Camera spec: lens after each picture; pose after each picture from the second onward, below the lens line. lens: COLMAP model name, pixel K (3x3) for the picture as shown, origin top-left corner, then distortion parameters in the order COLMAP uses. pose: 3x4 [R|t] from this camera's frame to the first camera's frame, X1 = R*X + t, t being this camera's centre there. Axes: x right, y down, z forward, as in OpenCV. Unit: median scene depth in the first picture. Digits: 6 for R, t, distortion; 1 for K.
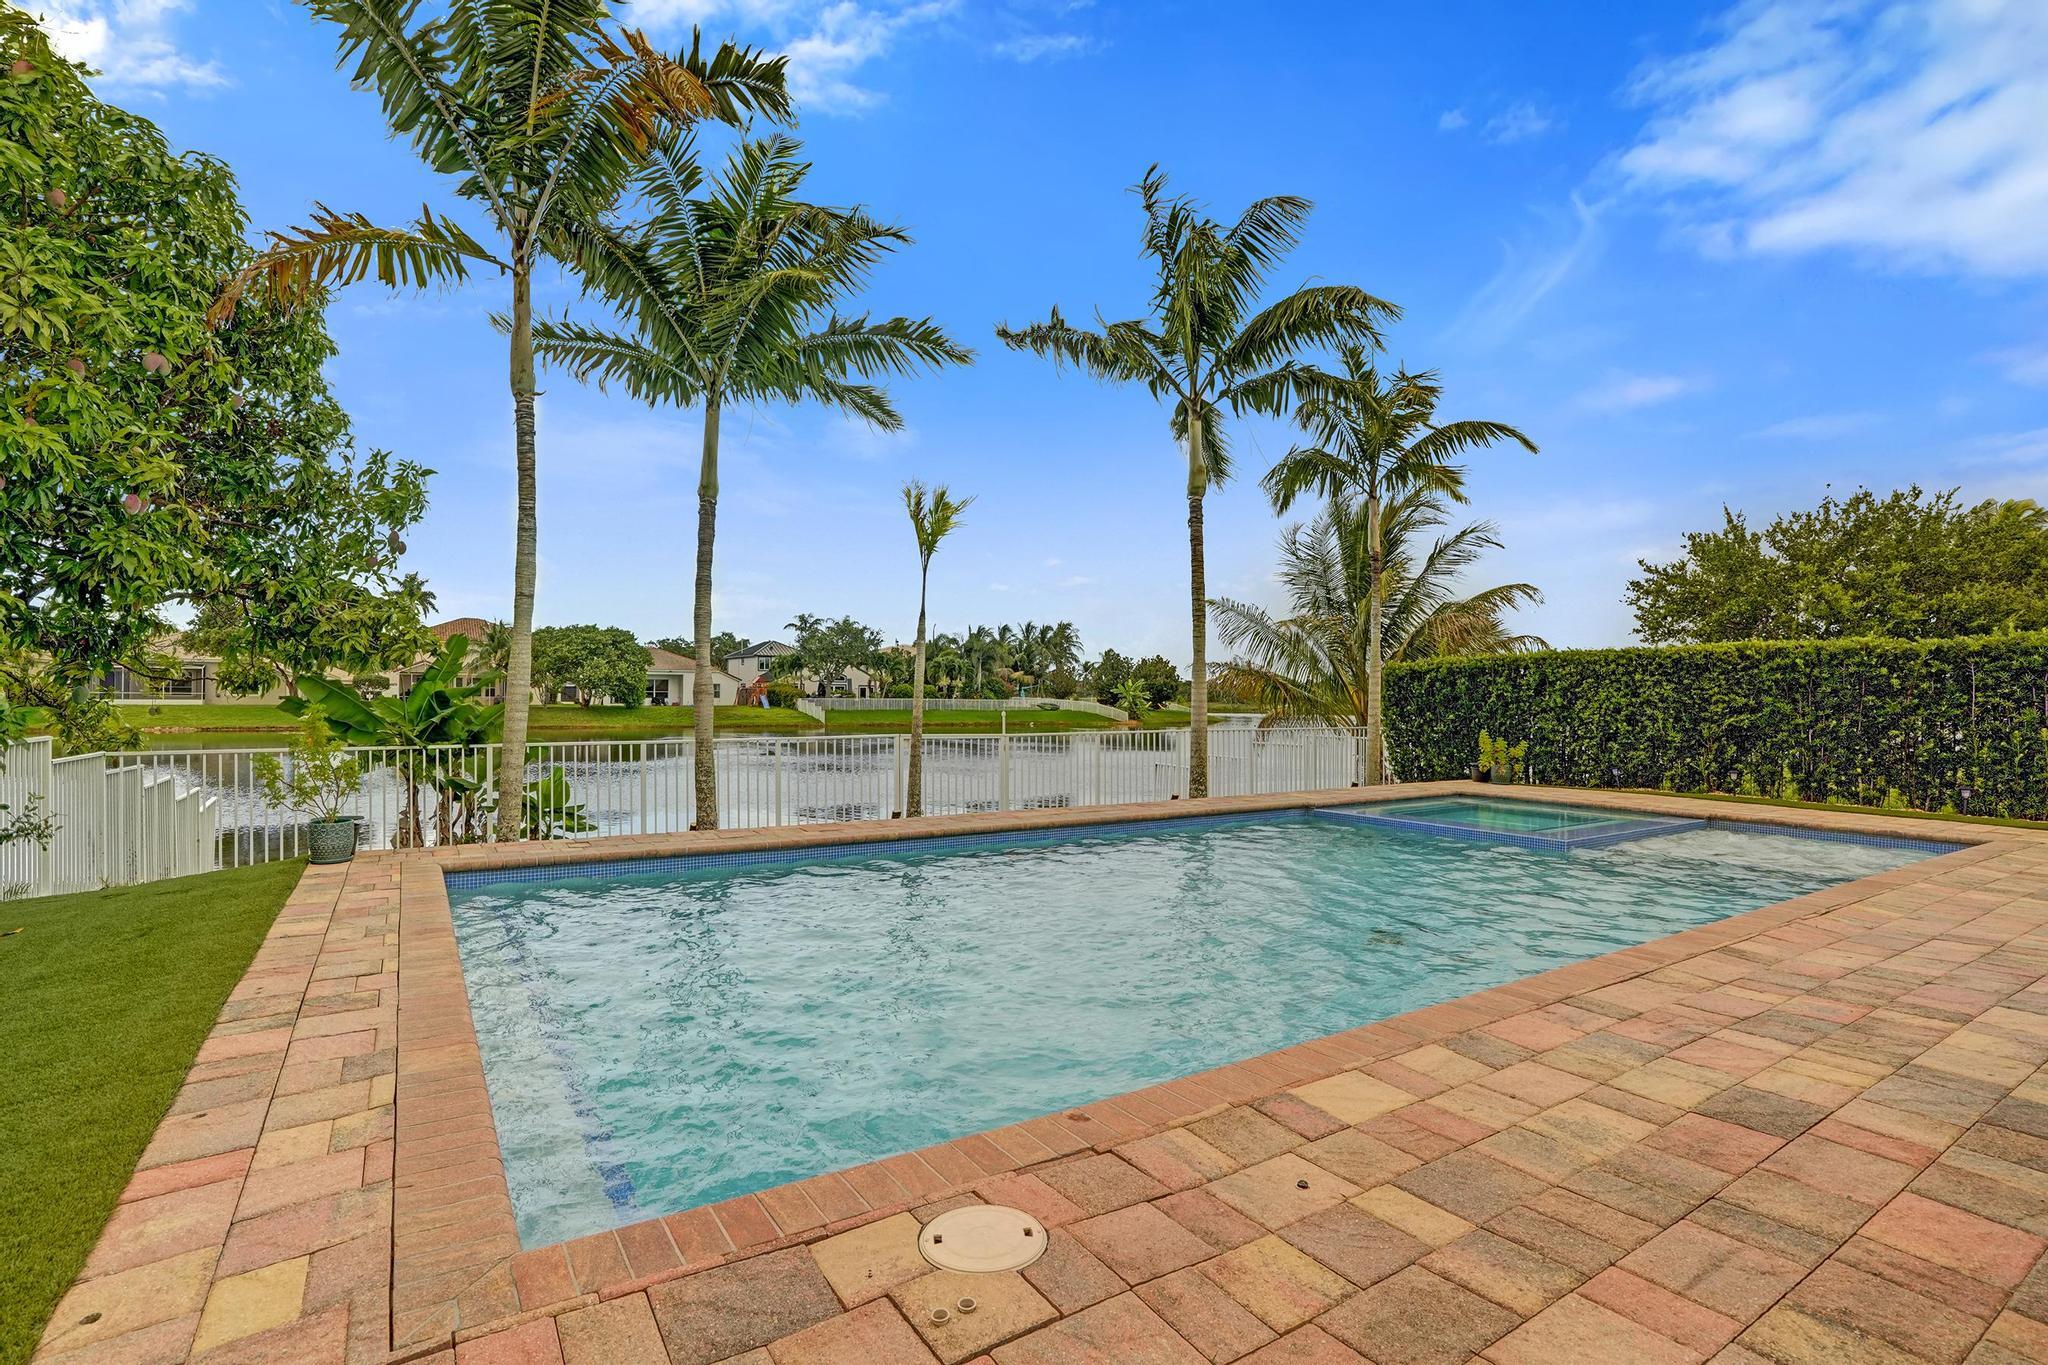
lens RADIAL K [[979.8, 0, 1017.3], [0, 979.8, 683.7], [0, 0, 1]] dist [-0.071376, 0.026292]
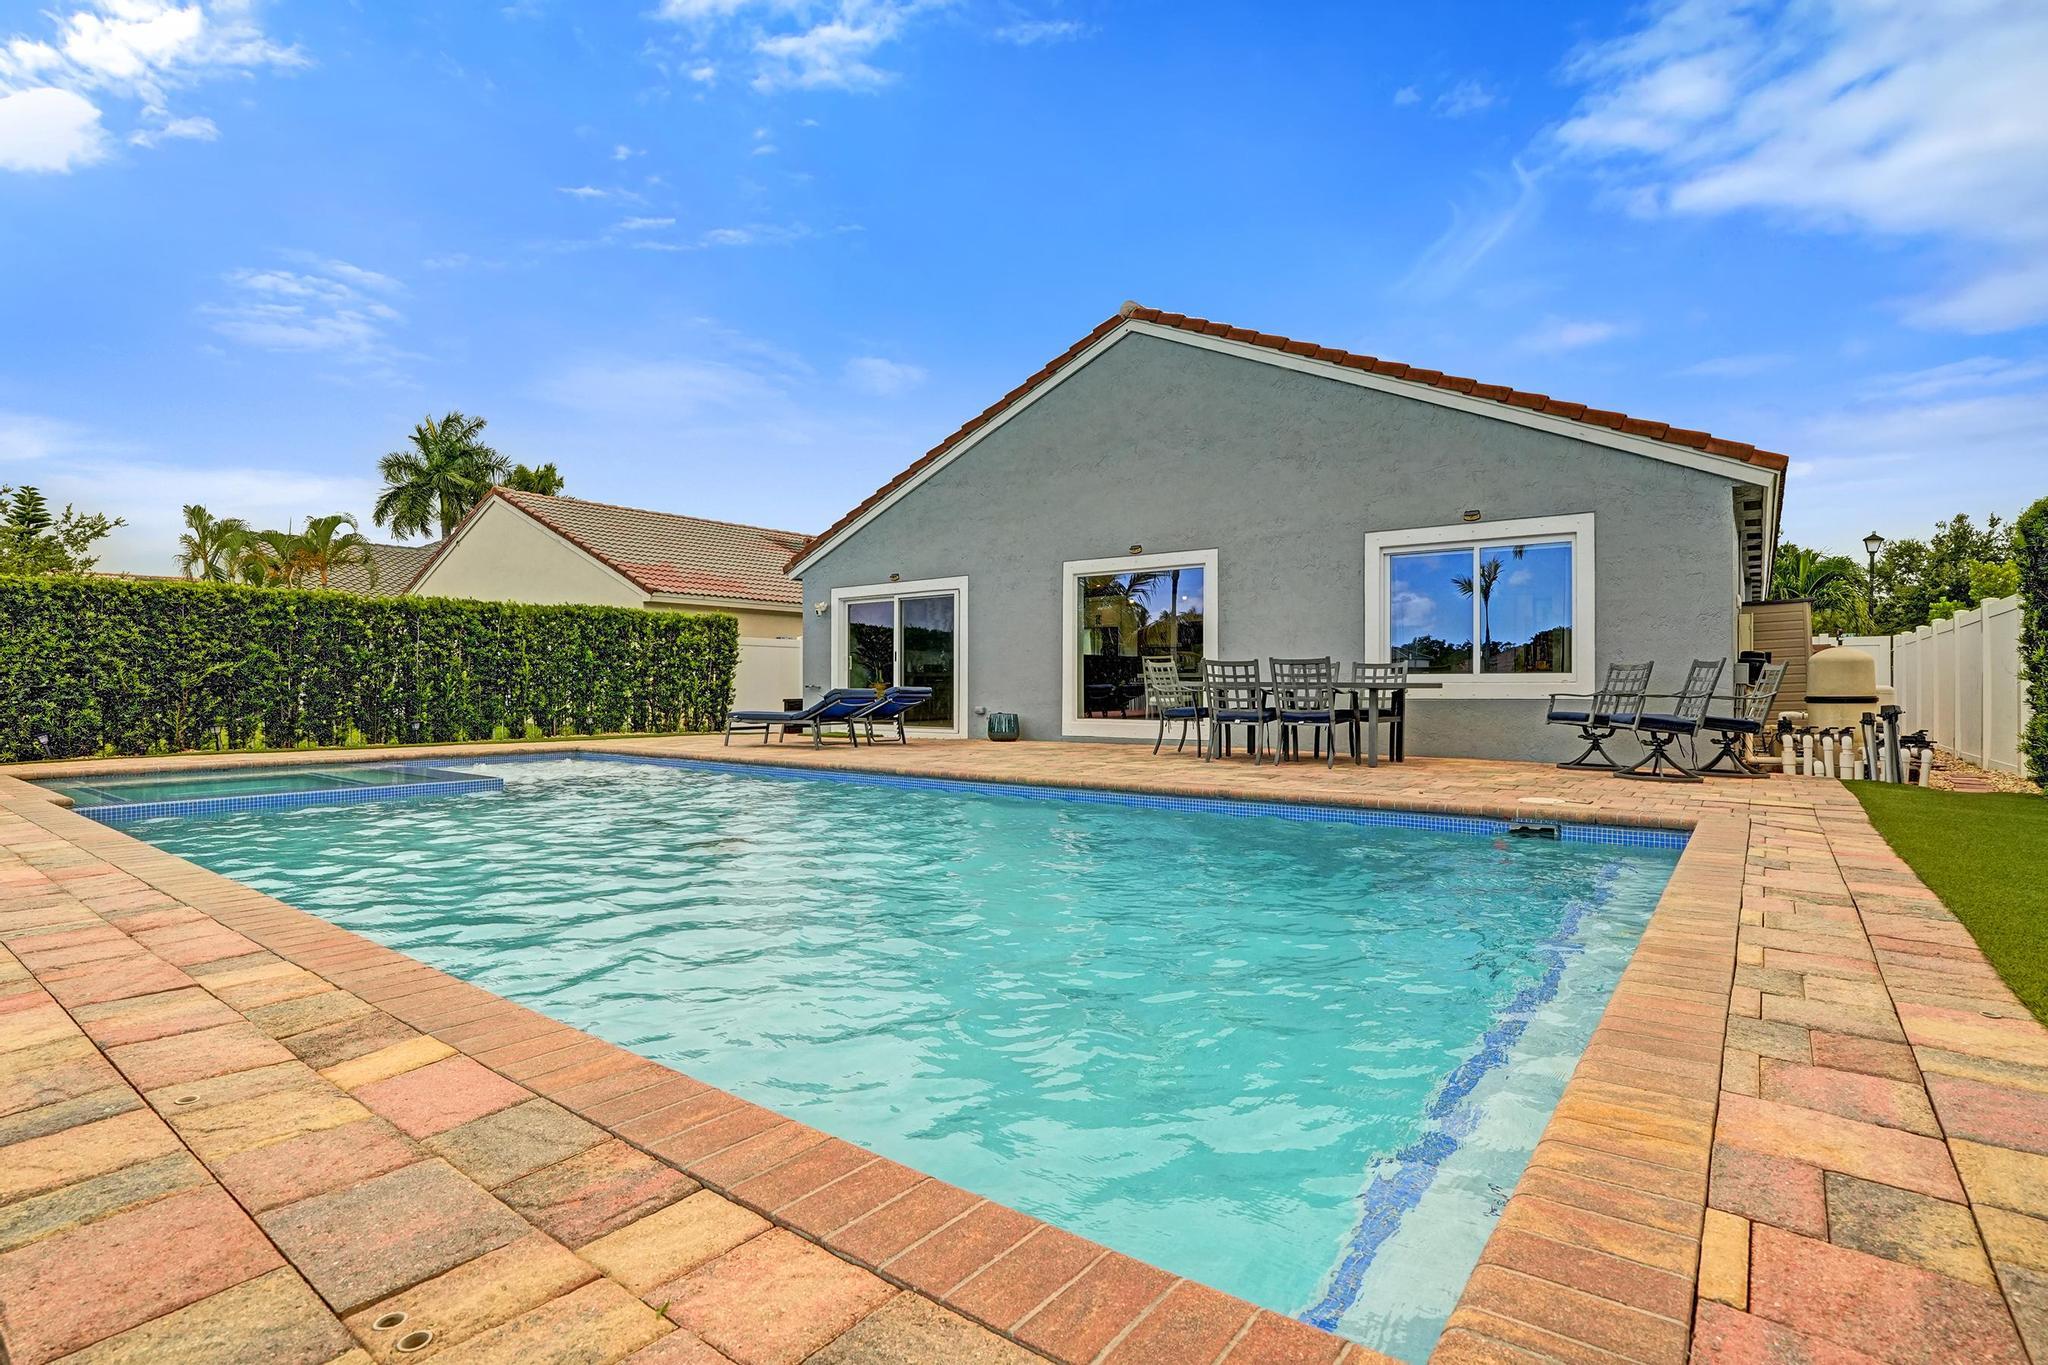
lens RADIAL K [[968.6, 0, 1024.0], [0, 968.6, 682.5], [0, 0, 1]] dist [-0.073073, 0.027437]
pose [[-0.344538, -0.009282, 0.938727, -0.354178], [-0.012474, 0.999908, 0.005309, 0.038427], [-0.938690, -0.009881, -0.344622, 0.590960]]
